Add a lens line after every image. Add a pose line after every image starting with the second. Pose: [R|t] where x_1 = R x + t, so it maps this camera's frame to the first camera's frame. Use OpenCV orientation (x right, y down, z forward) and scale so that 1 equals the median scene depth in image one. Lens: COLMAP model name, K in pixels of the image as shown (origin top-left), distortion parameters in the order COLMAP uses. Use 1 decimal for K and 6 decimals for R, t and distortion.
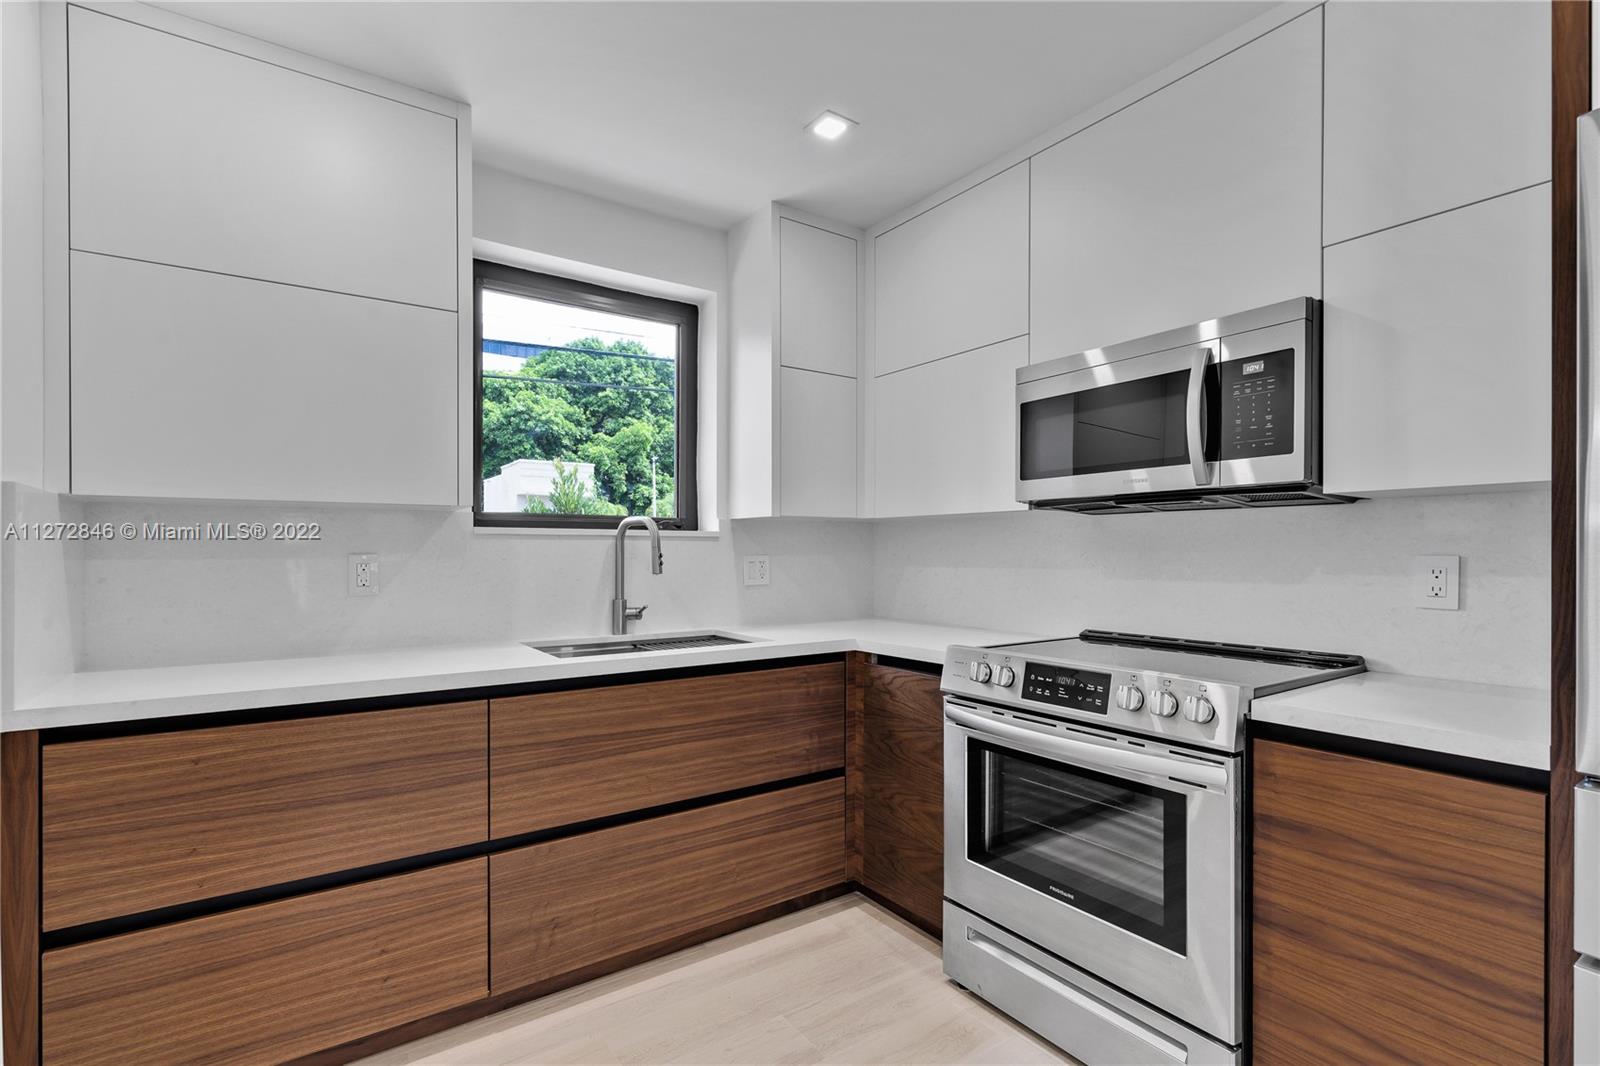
lens RADIAL K [[742.9, 0, 791.4], [0, 742.9, 557.6], [0, 0, 1]] dist [-0.003684, 0.001950]
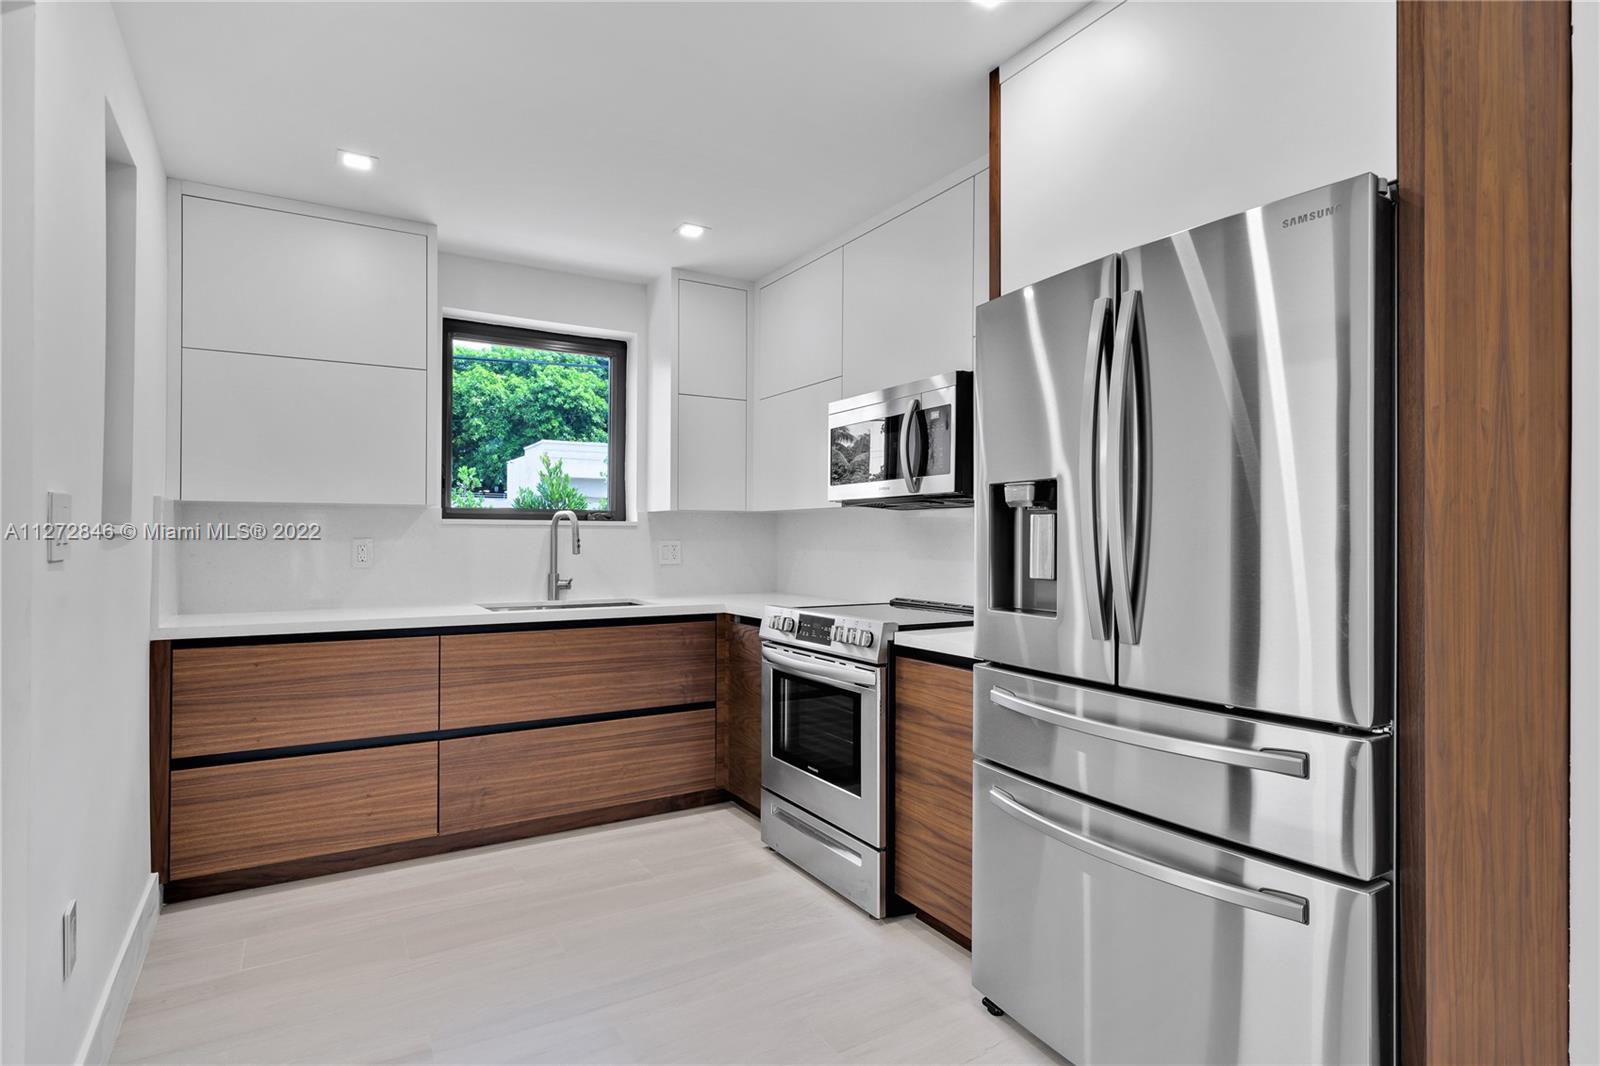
lens RADIAL K [[829.7, 0, 794.2], [0, 829.7, 535.5], [0, 0, 1]] dist [0.005197, 0.000263]
pose [[0.997810, 0.002790, -0.066082, 0.350250], [-0.003511, 0.999936, -0.010790, 0.003845], [0.066048, 0.010998, 0.997756, -0.527368]]
